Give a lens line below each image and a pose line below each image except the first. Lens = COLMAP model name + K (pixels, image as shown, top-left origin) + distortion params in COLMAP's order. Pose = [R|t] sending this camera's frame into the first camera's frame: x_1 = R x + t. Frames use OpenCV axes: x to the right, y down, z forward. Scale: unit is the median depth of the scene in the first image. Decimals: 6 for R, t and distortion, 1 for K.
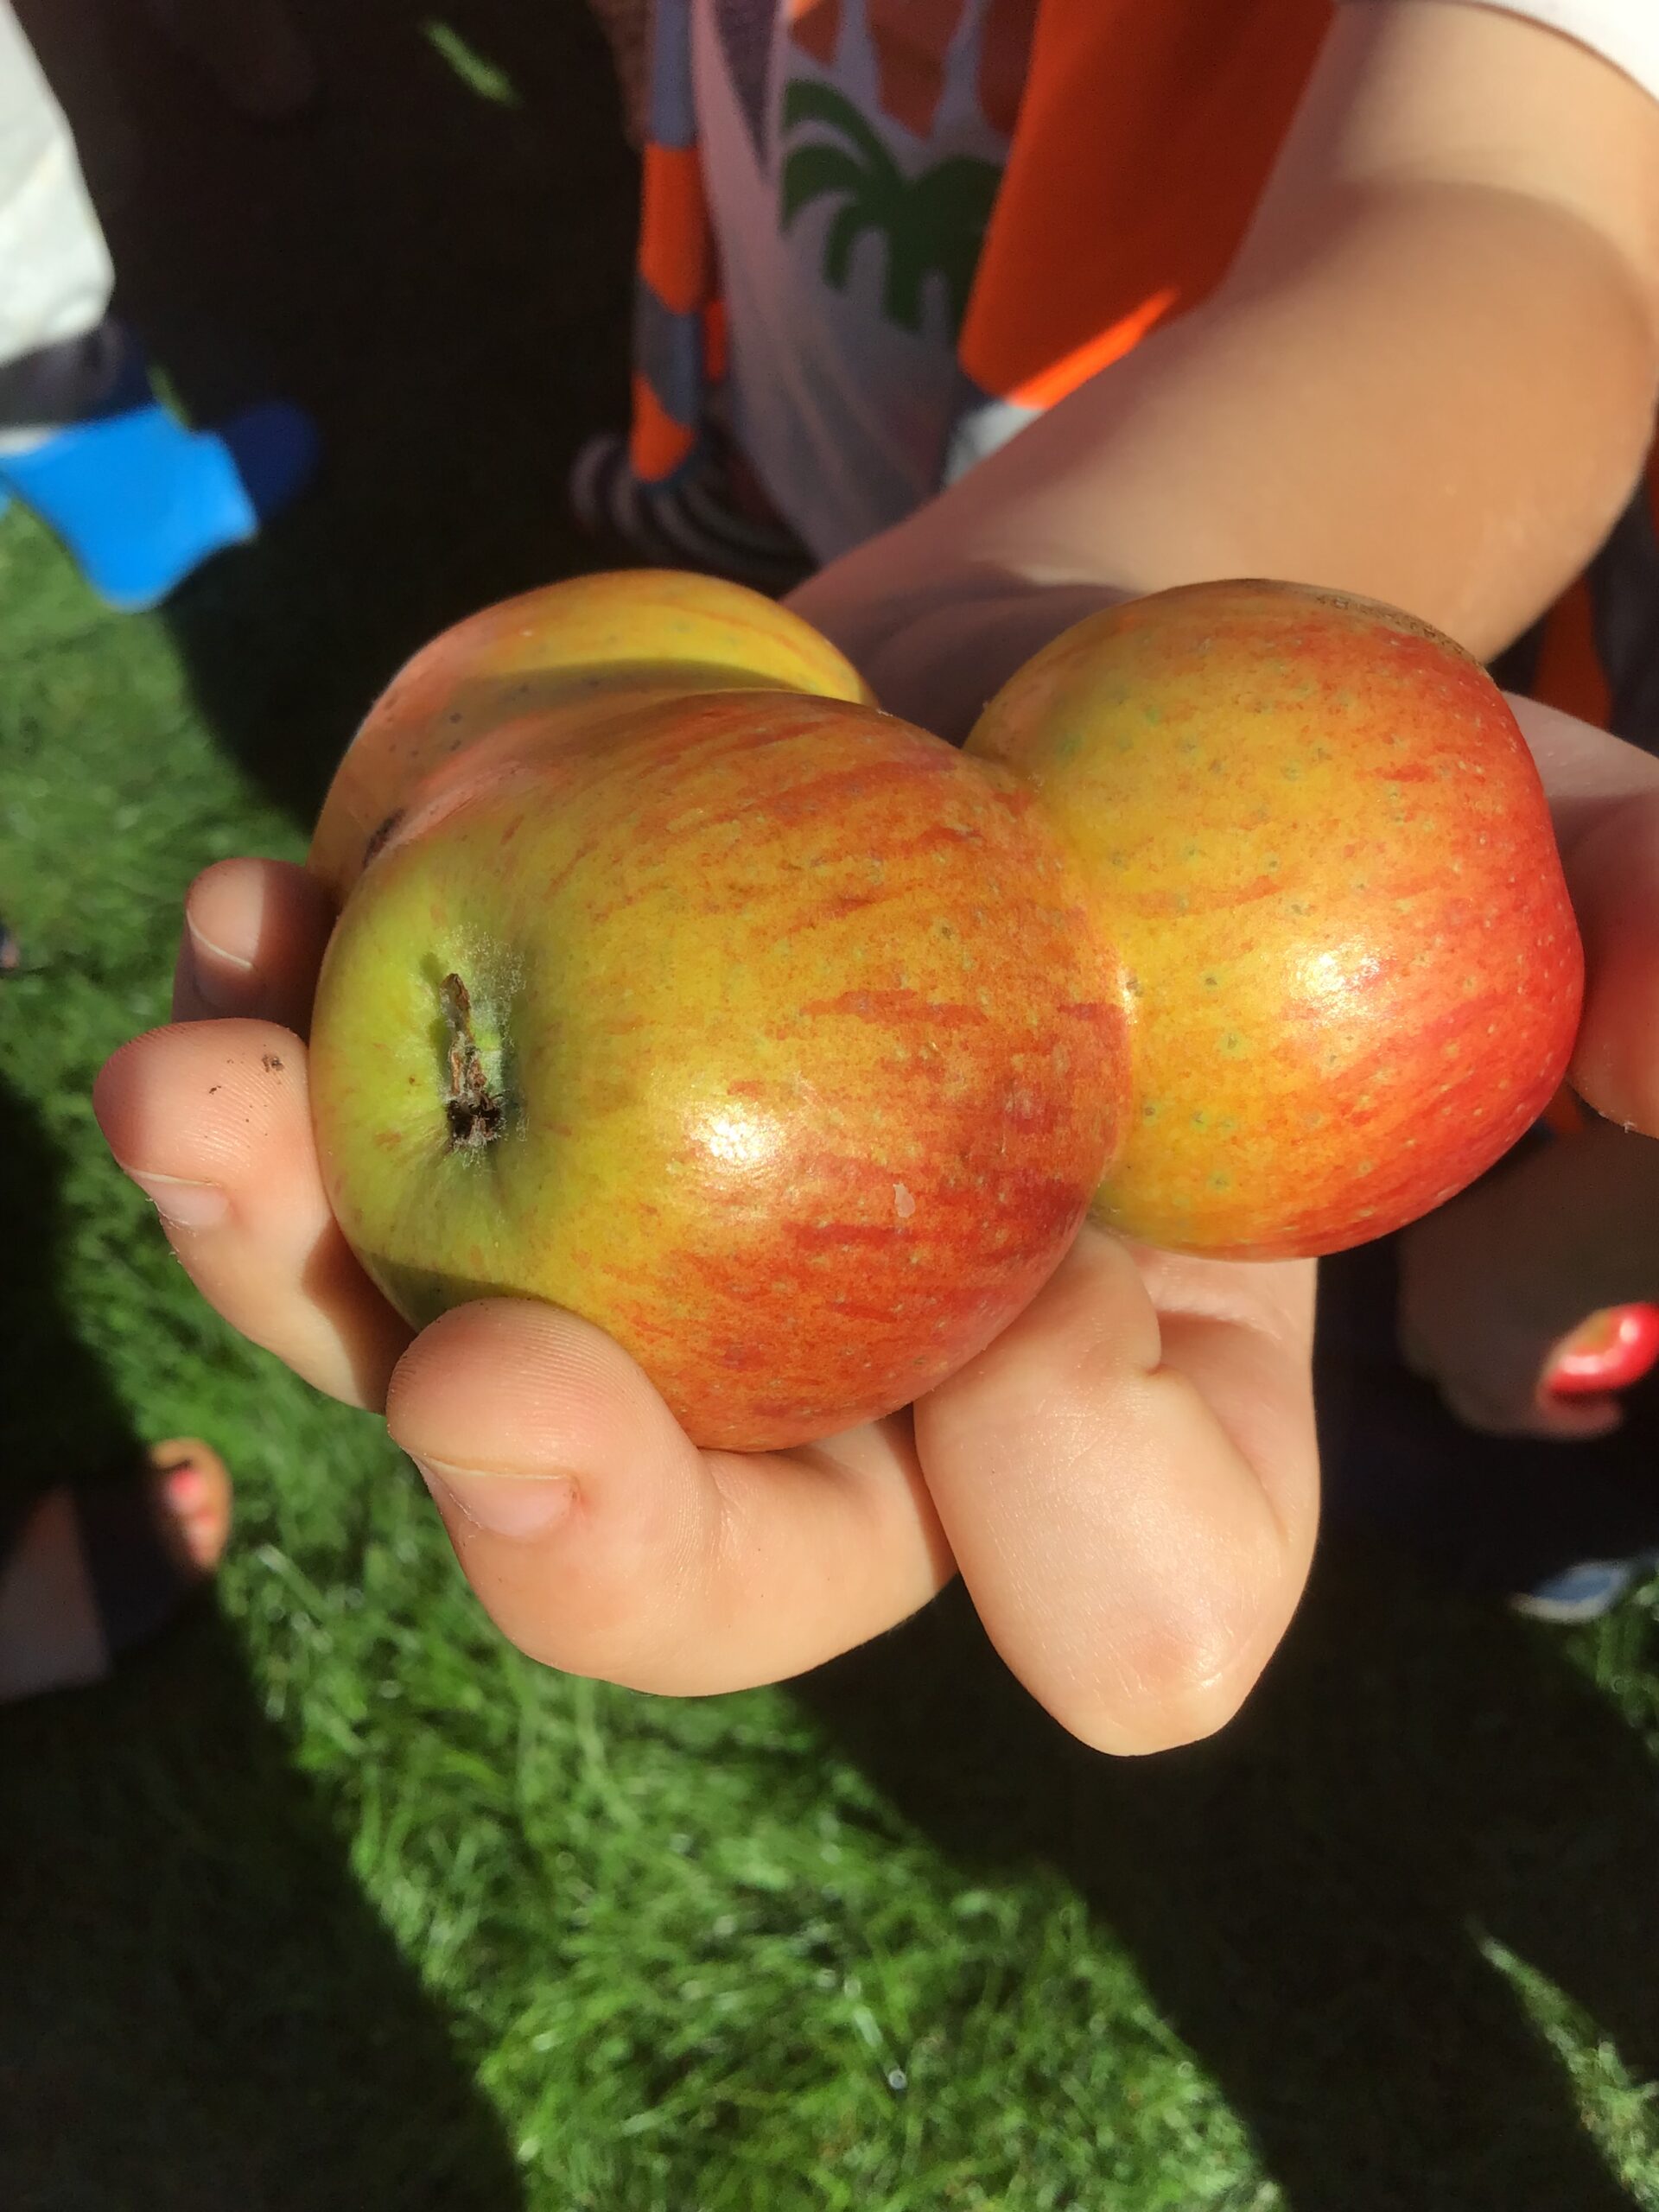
lens RADIAL K [[2020.4, 0, 836.5], [0, 2020.4, 1099.7], [0, 0, 1]] dist [0.055918, -0.123555]
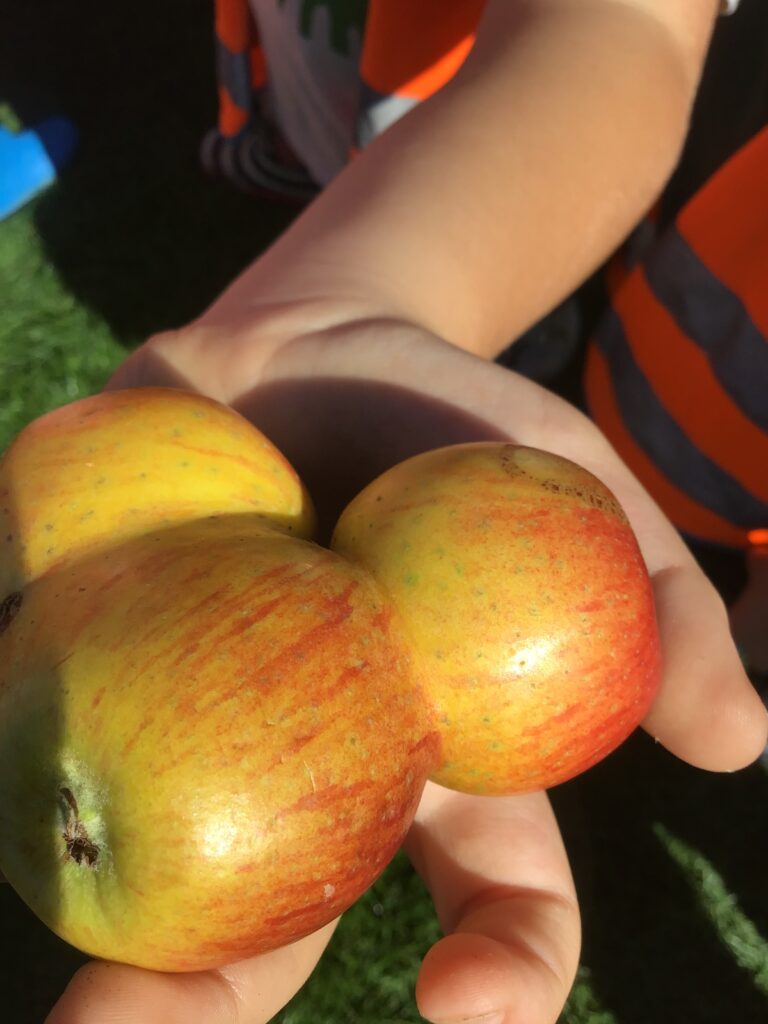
lens RADIAL K [[935.3, 0, 390.0], [0, 935.3, 504.5], [0, 0, 1]] dist [0.055918, -0.123555]
pose [[0.983426, -0.012556, 0.180877, -0.057747], [-0.024748, 0.978967, 0.202511, -0.430465], [-0.179615, -0.203631, 0.962431, 0.222476]]
